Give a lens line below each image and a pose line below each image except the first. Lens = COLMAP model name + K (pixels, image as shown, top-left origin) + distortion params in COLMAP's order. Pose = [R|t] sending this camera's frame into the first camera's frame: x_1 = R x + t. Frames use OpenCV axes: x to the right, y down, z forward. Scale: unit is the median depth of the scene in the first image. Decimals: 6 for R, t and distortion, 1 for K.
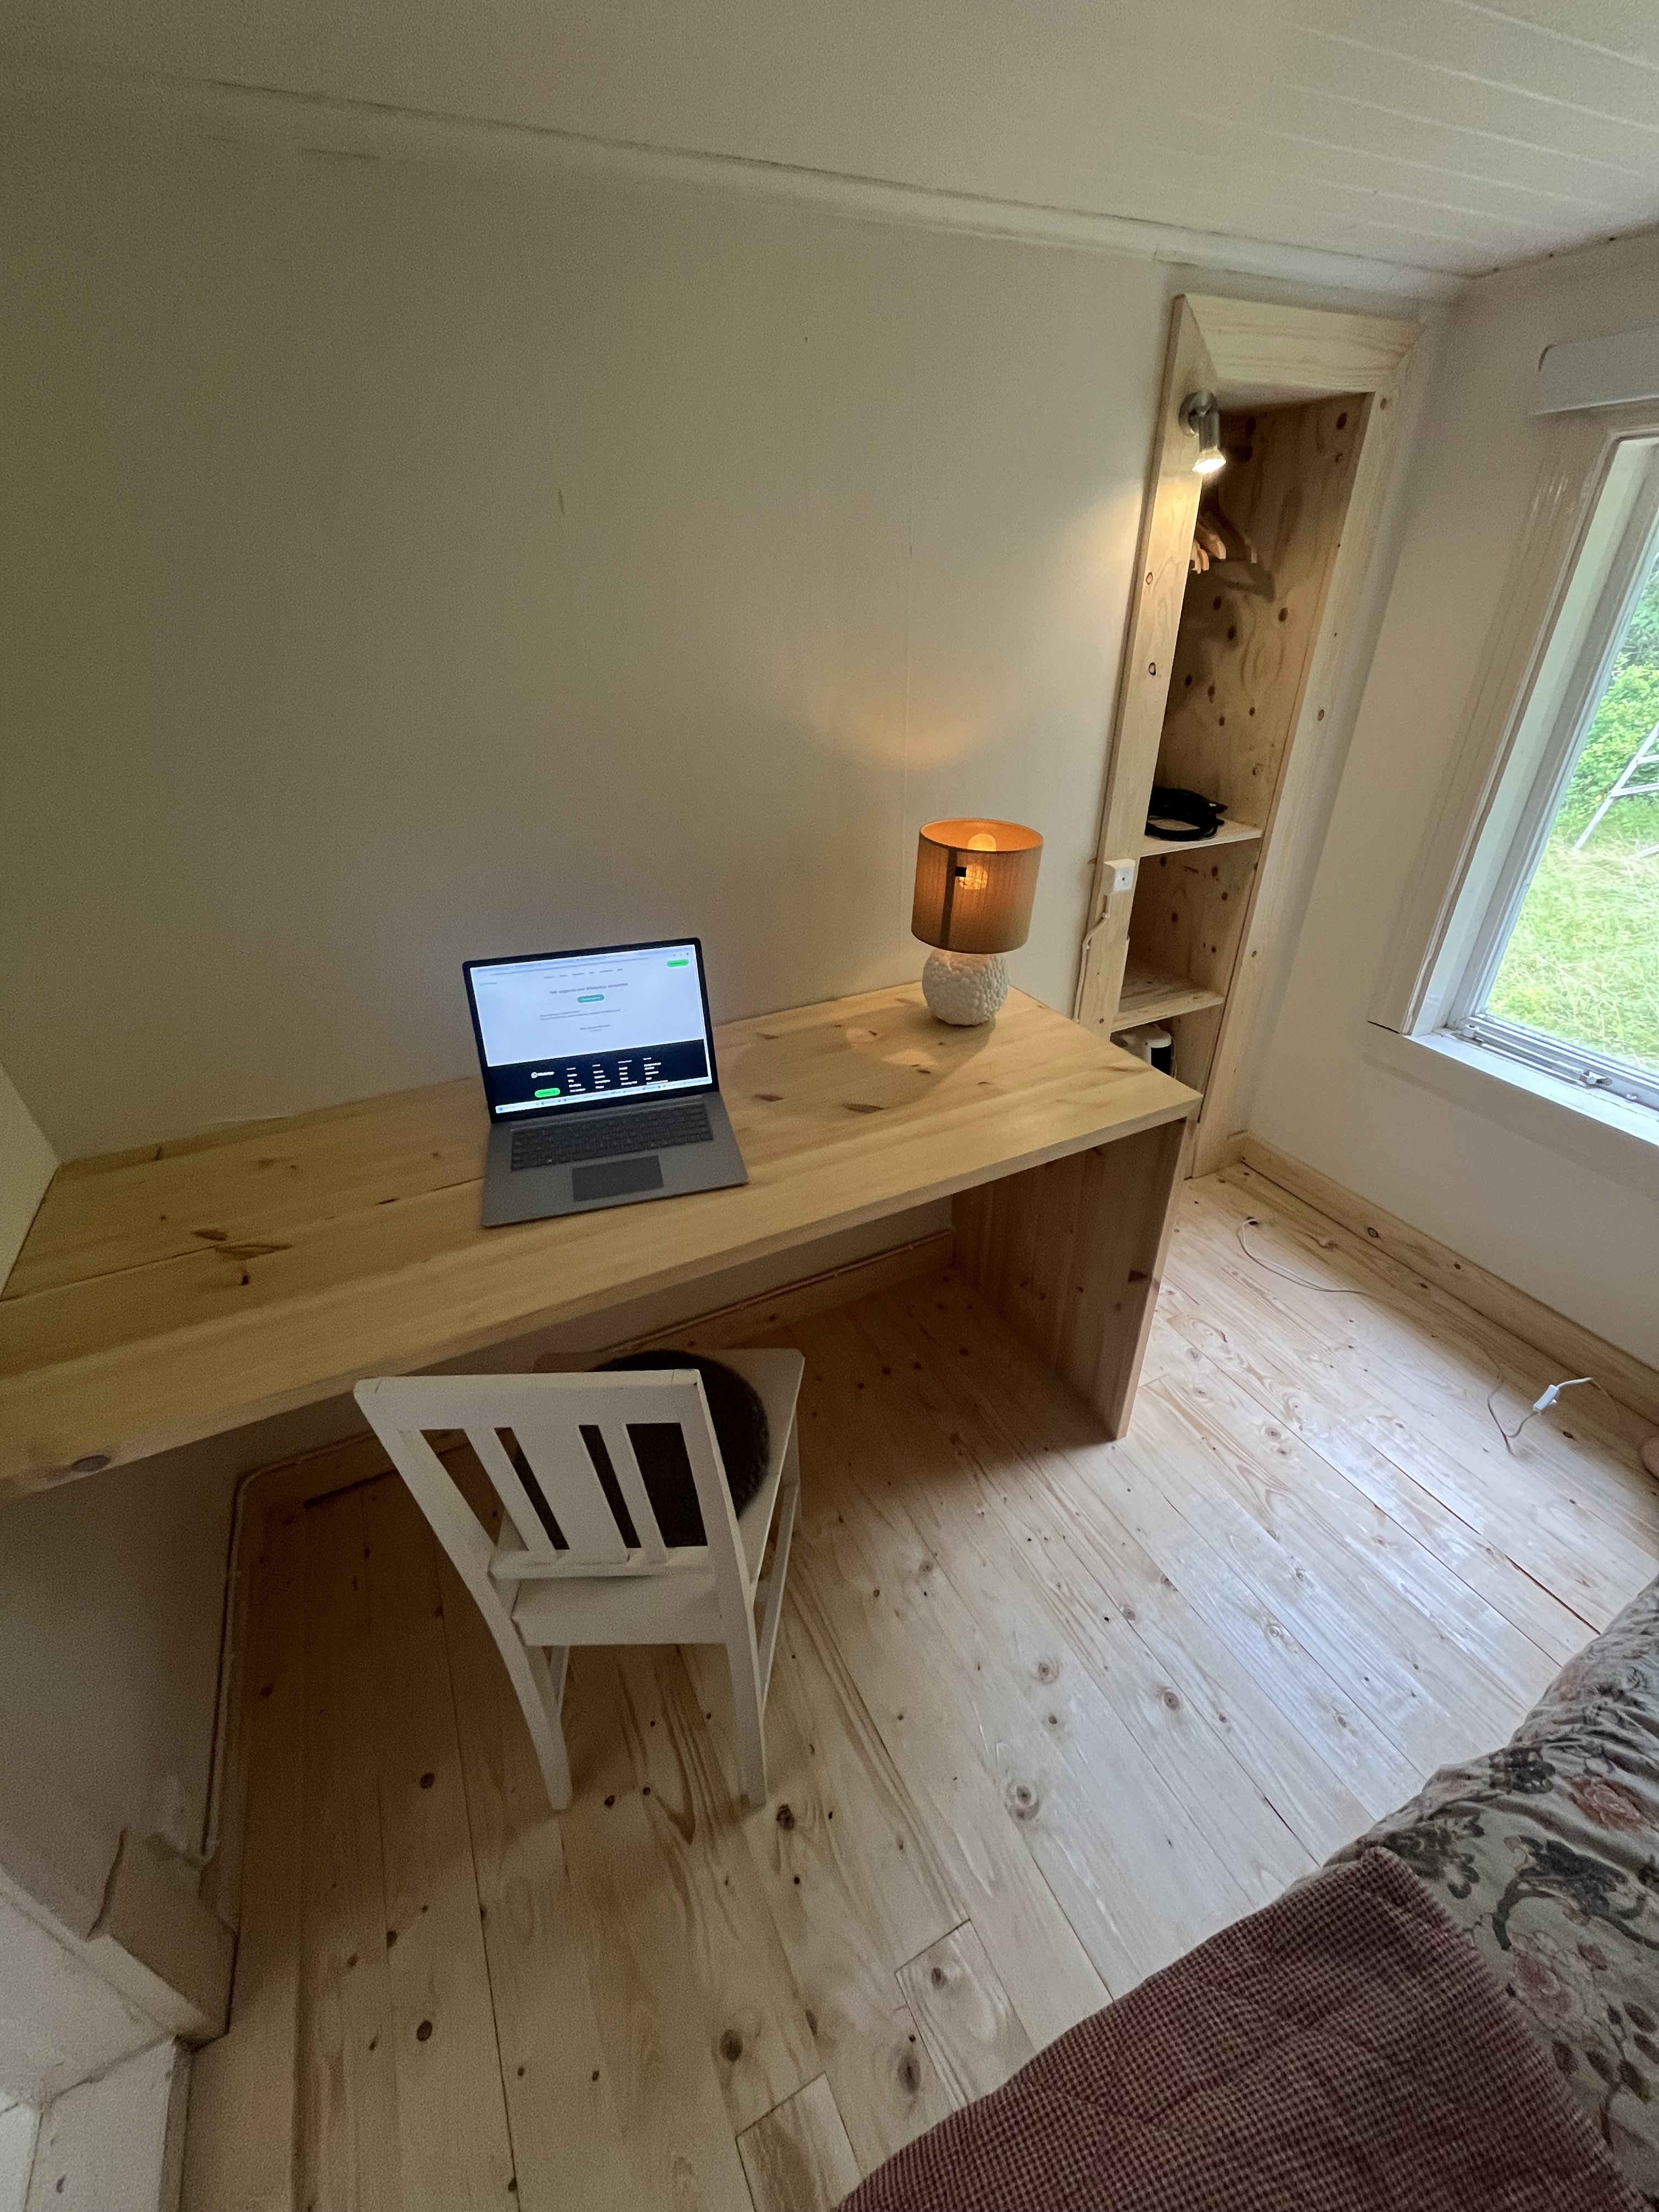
lens RADIAL K [[894.2, 0, 829.3], [0, 894.2, 1104.1], [0, 0, 1]] dist [-0.003796, 0.000305]
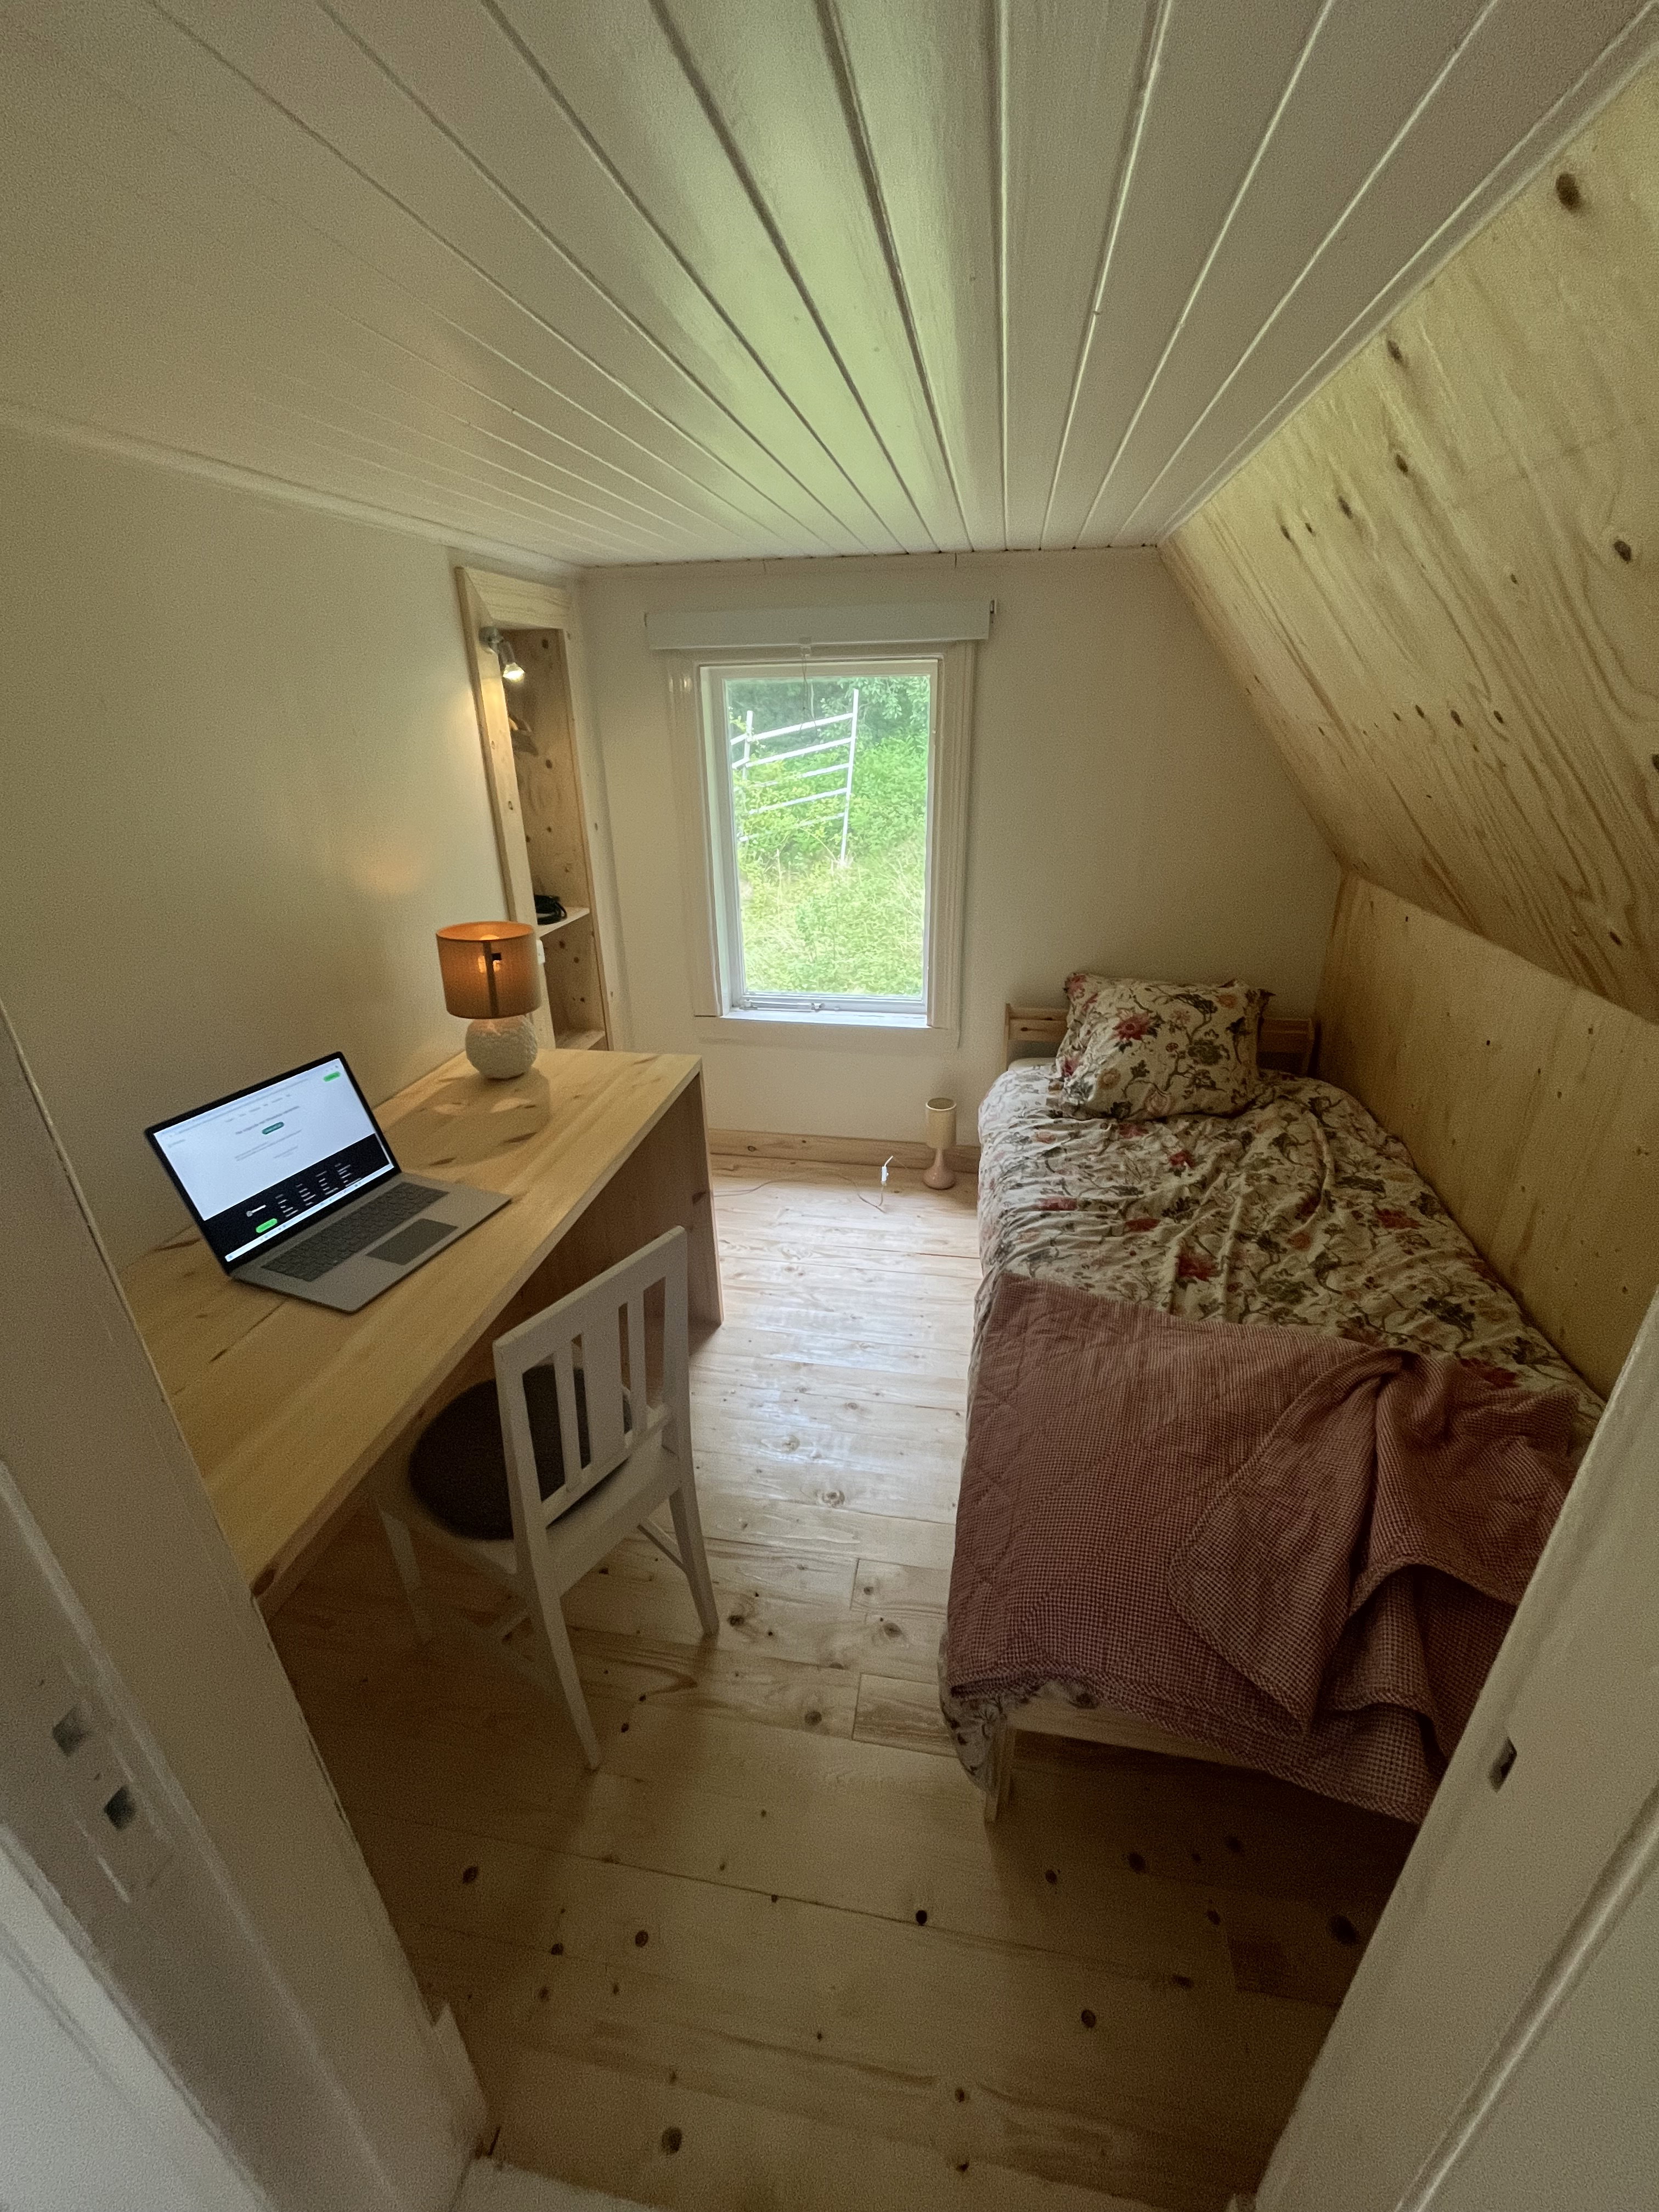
lens RADIAL K [[894.2, 0, 835.7], [0, 894.2, 1105.4], [0, 0, 1]] dist [-0.003796, 0.000305]
pose [[0.592810, -0.323824, 0.737370, -0.621524], [0.414626, 0.907649, 0.065264, 0.064863], [-0.690407, 0.267044, 0.672329, -0.188545]]
